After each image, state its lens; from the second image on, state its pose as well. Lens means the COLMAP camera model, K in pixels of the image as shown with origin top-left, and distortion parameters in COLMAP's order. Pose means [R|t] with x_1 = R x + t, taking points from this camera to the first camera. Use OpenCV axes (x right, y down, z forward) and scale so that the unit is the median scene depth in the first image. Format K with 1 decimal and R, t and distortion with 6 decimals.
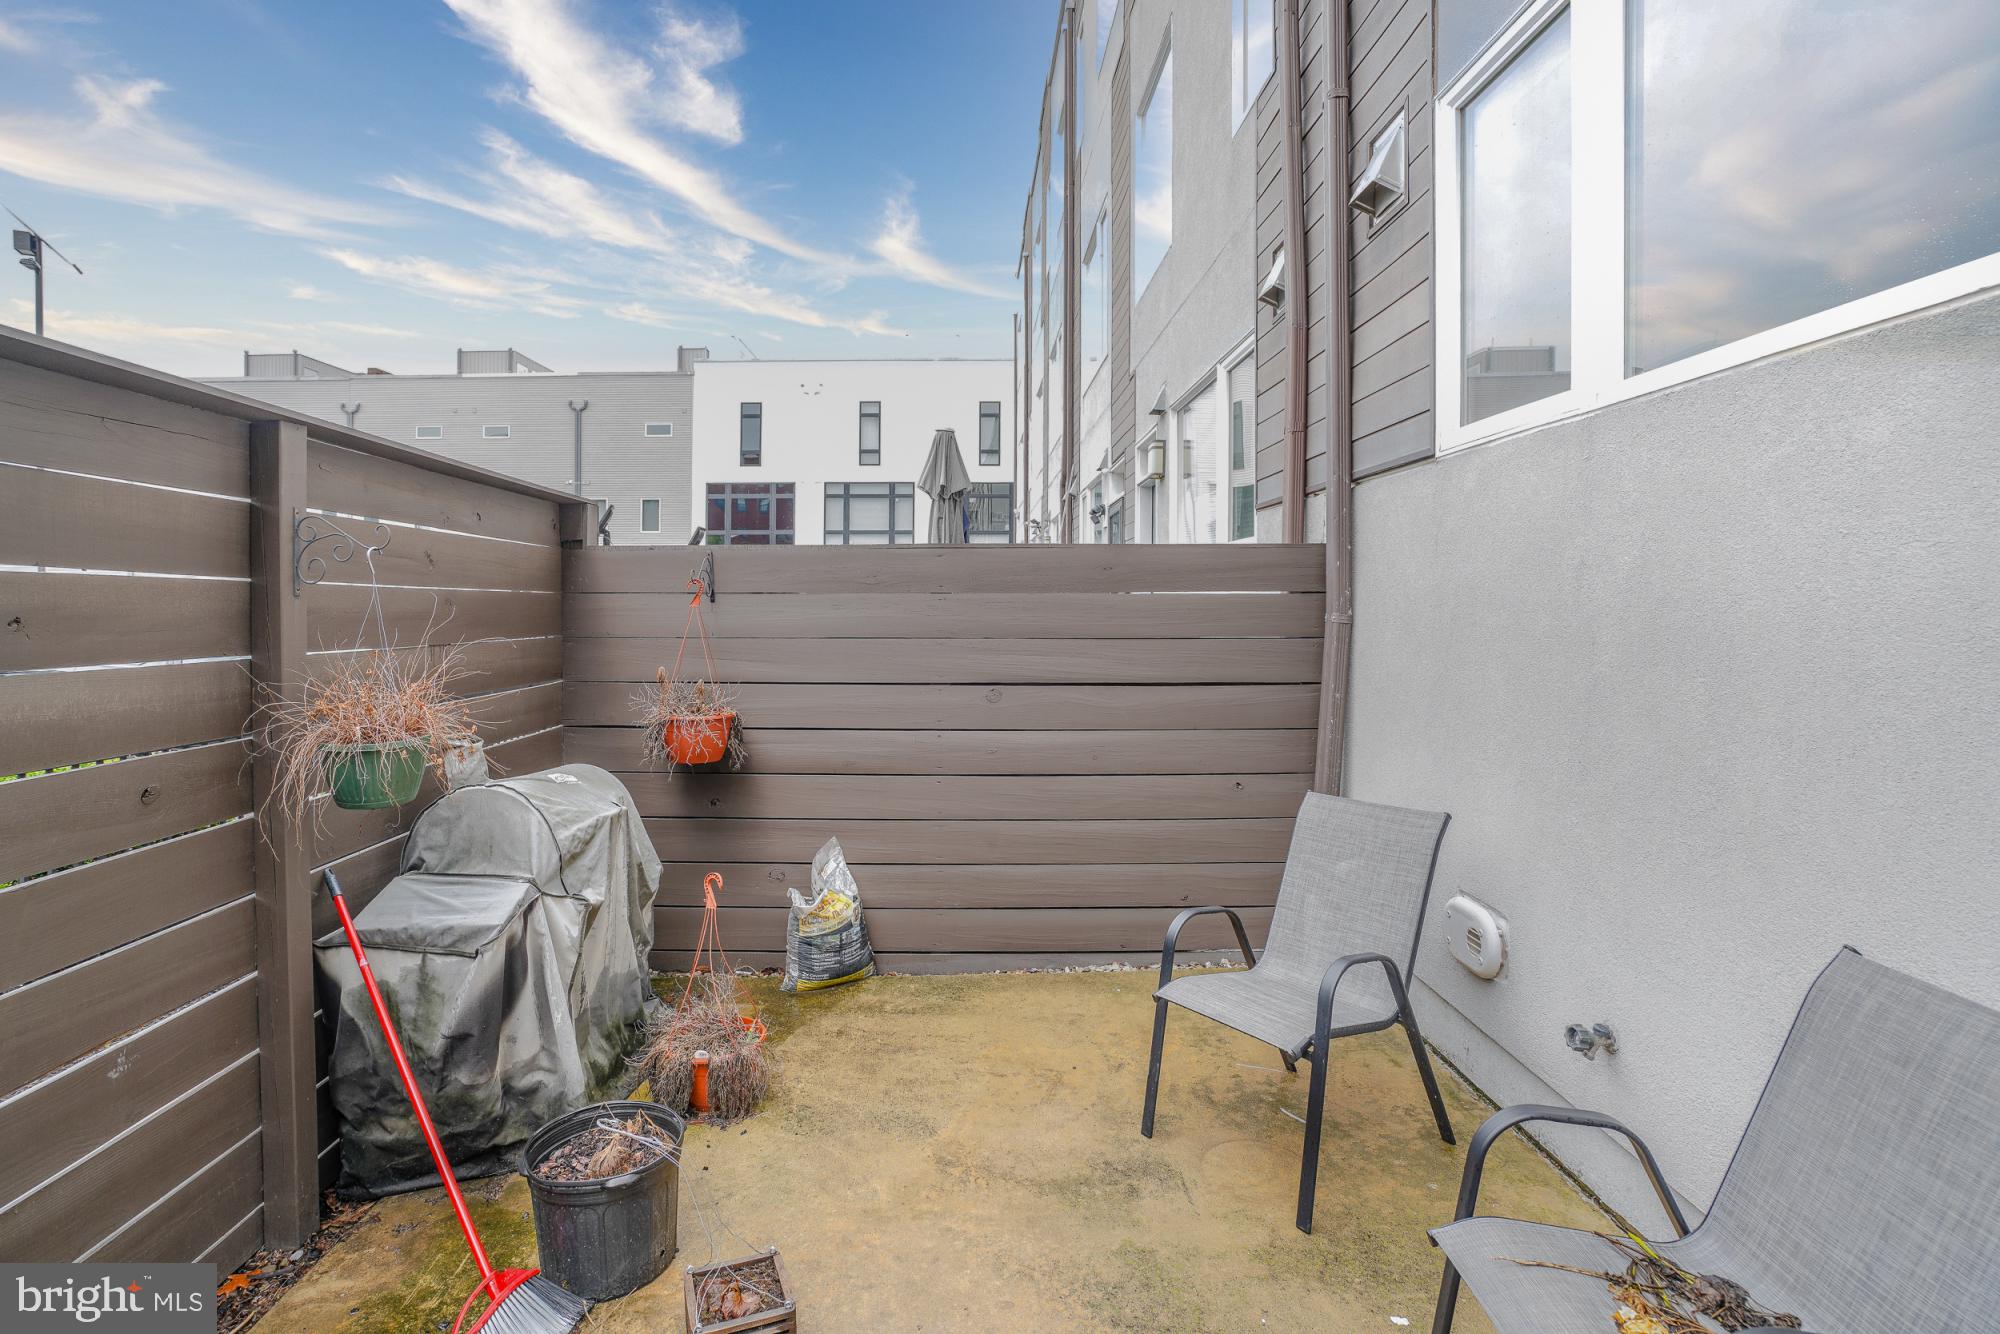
lens RADIAL K [[953.2, 0, 996.2], [0, 953.2, 592.3], [0, 0, 1]] dist [-0.058588, 0.025189]
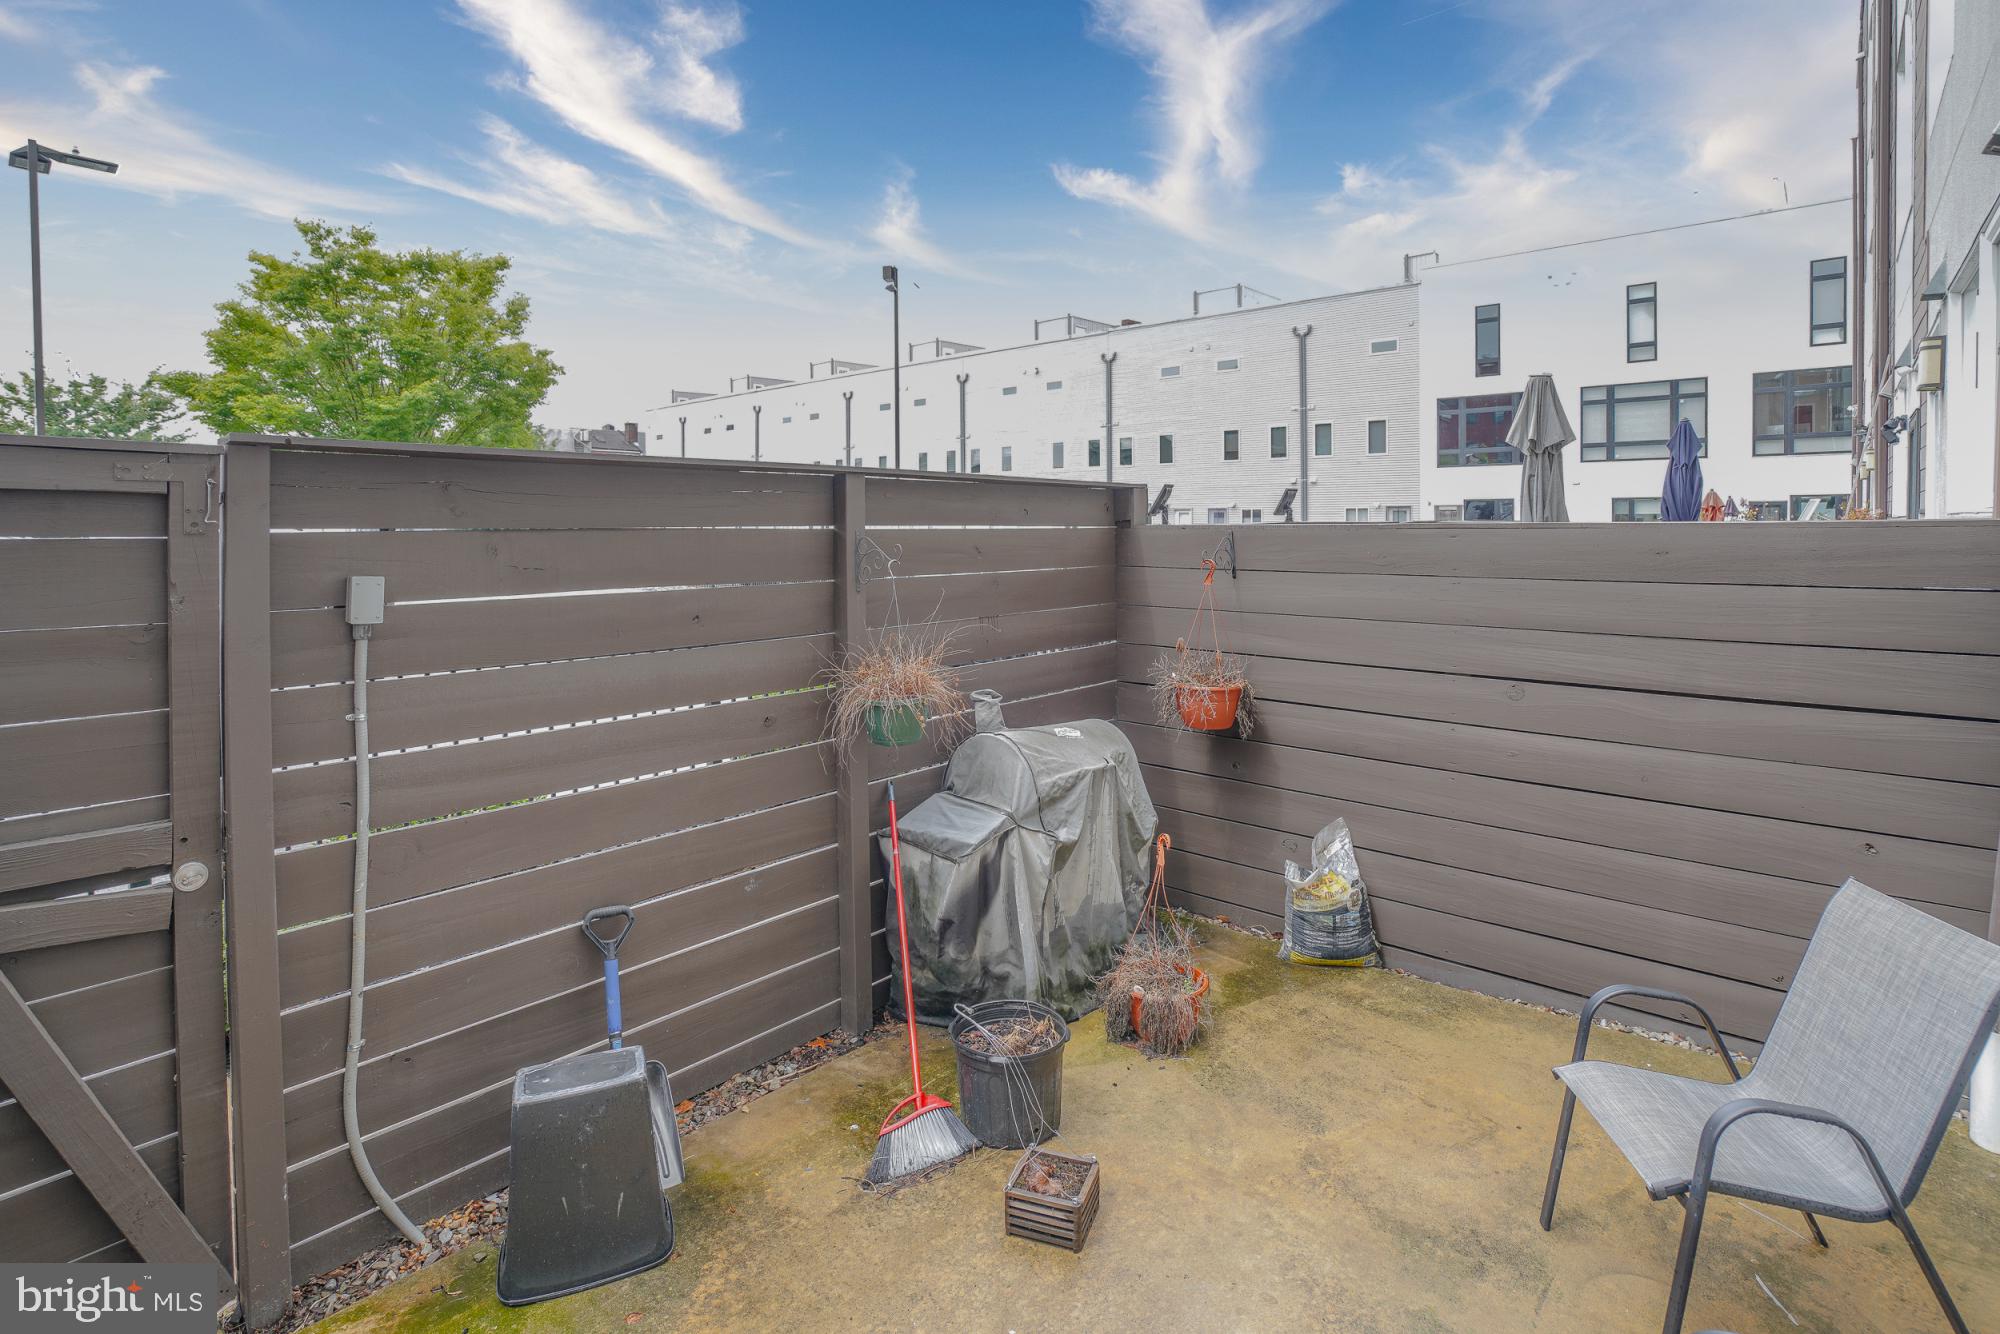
lens RADIAL K [[985.5, 0, 999.6], [0, 985.5, 522.2], [0, 0, 1]] dist [-0.046843, 0.019869]
pose [[0.756441, -0.007366, -0.654020, 0.352083], [0.008806, 0.999961, -0.001077, -0.084336], [0.654003, -0.004945, 0.756476, -0.019291]]
